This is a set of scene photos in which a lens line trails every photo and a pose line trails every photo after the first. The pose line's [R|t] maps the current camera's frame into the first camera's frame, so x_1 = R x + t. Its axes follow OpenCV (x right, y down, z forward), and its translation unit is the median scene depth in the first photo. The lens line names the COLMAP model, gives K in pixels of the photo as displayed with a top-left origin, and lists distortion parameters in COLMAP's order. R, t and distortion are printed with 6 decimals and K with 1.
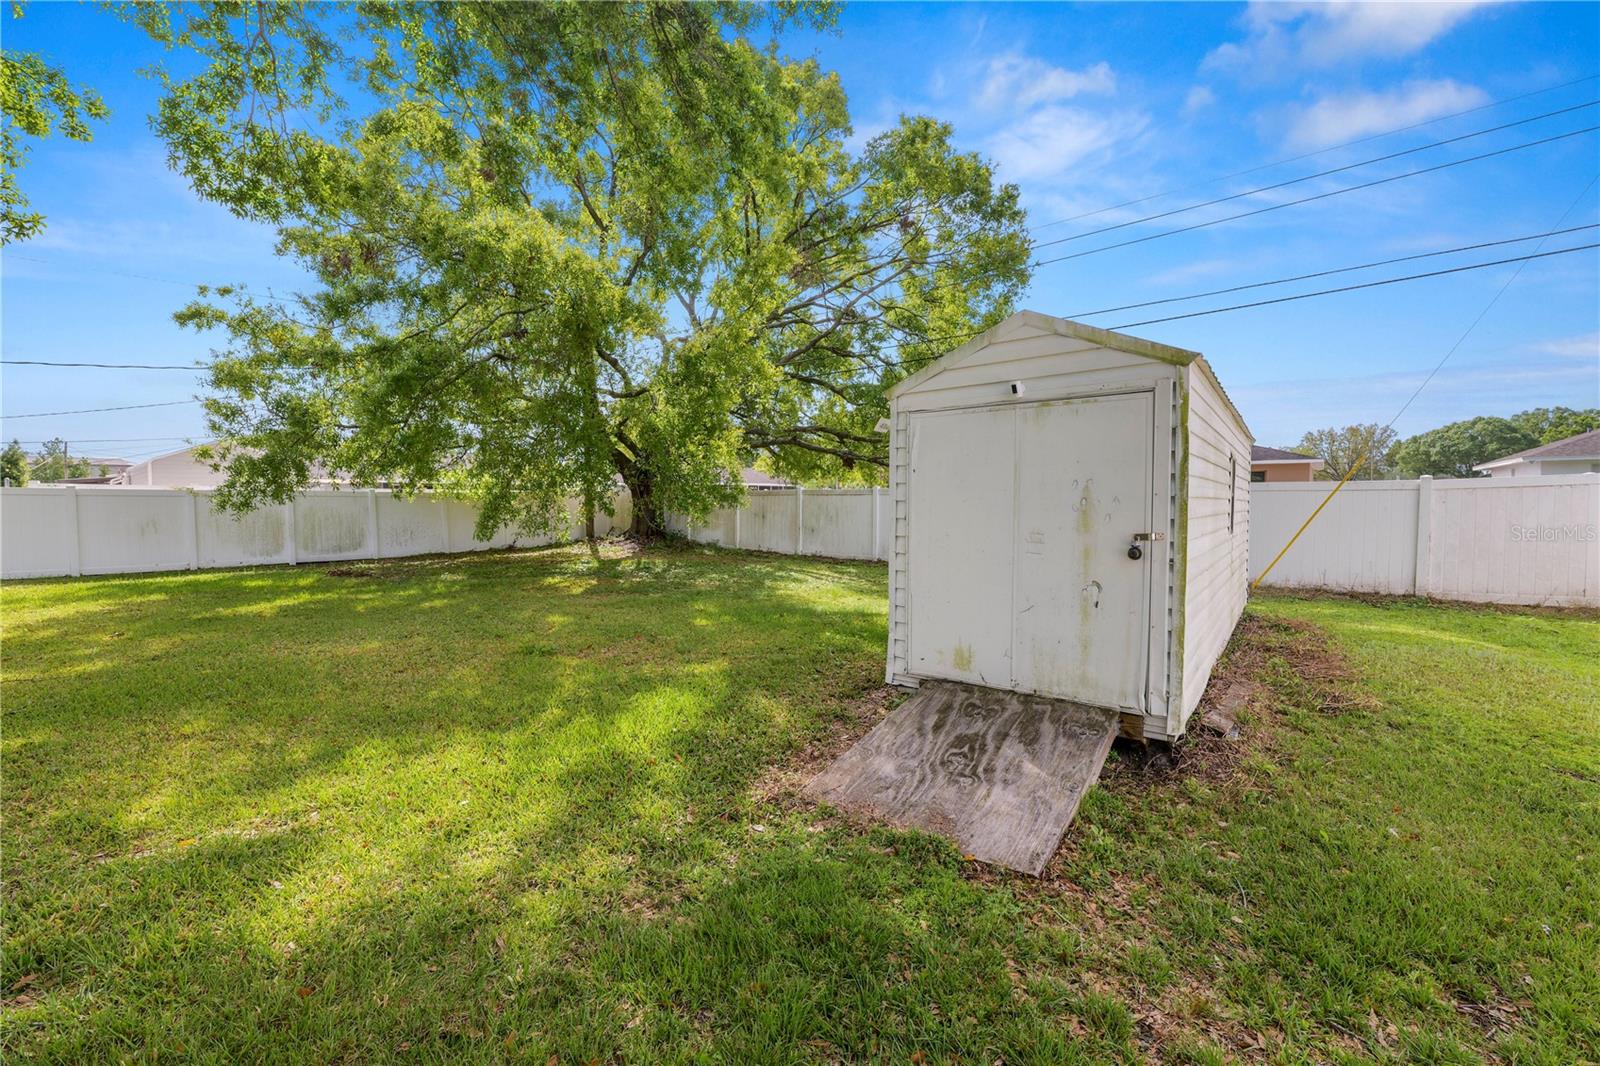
lens RADIAL K [[651.9, 0, 798.0], [0, 651.9, 529.5], [0, 0, 1]] dist [-0.011312, 0.000015]
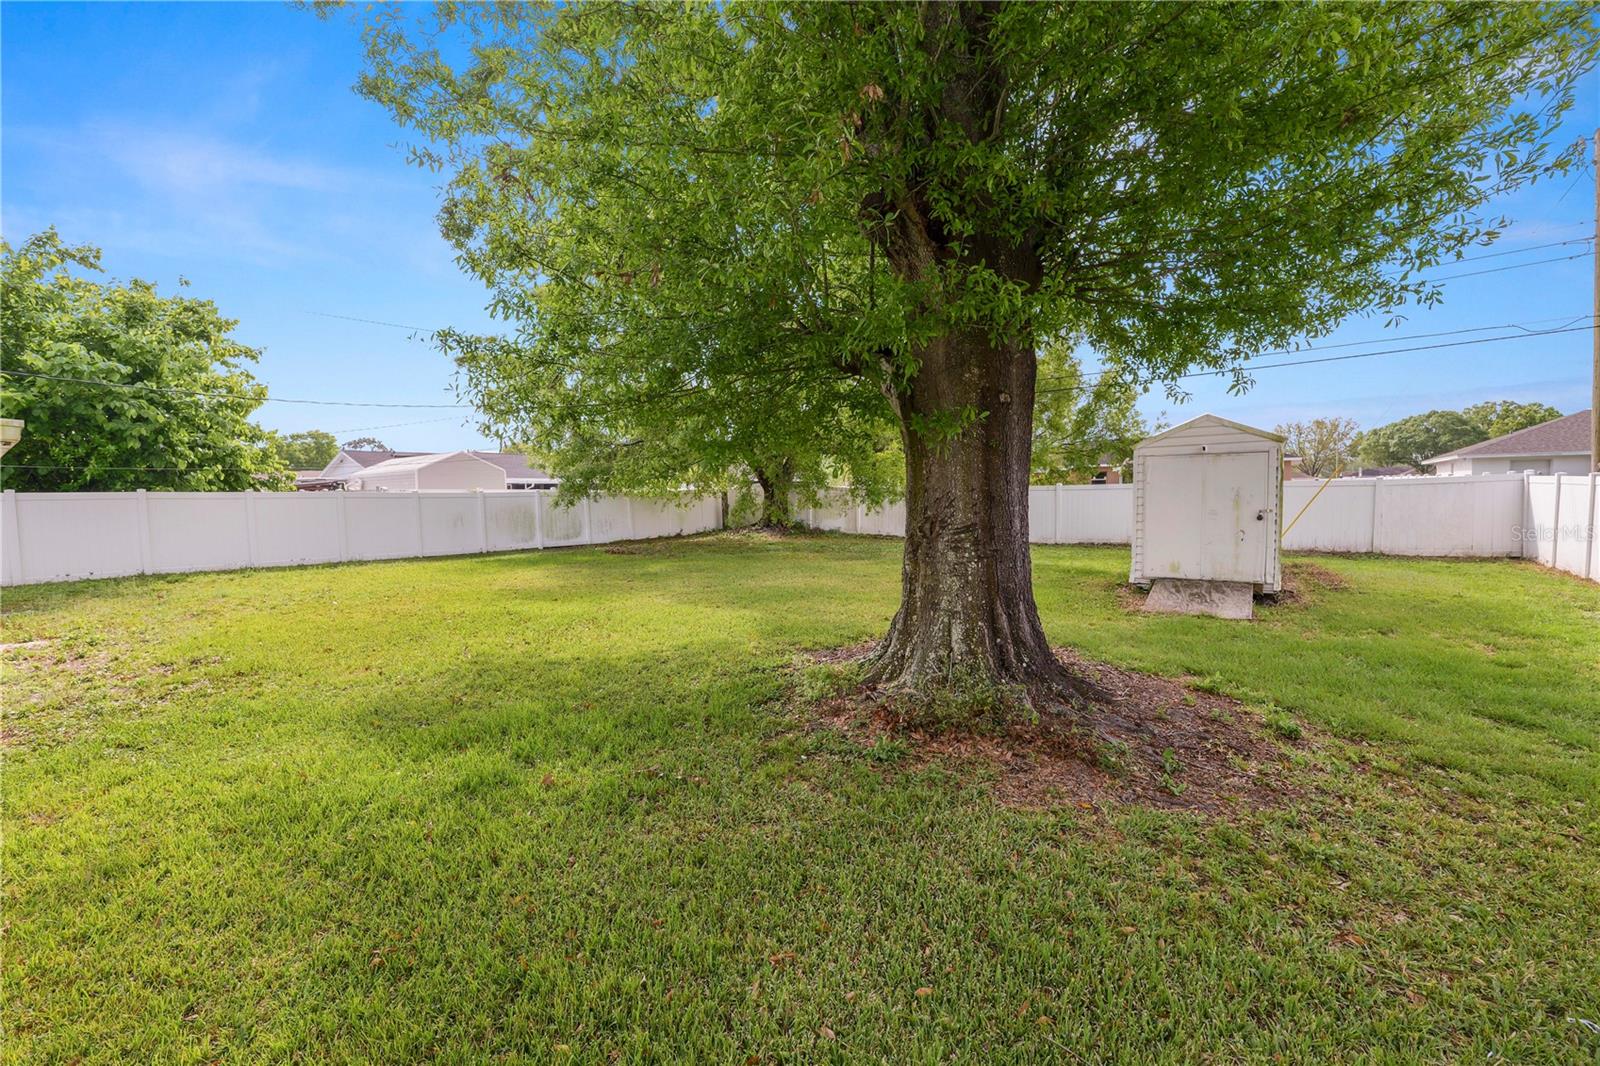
lens RADIAL K [[649.9, 0, 800.0], [0, 649.9, 533.0], [0, 0, 1]] dist [-0.011457, 0.000096]
pose [[0.999362, -0.012068, 0.033620, -0.241728], [0.011552, 0.999813, 0.015504, 0.006702], [-0.033801, -0.015106, 0.999314, -0.256657]]
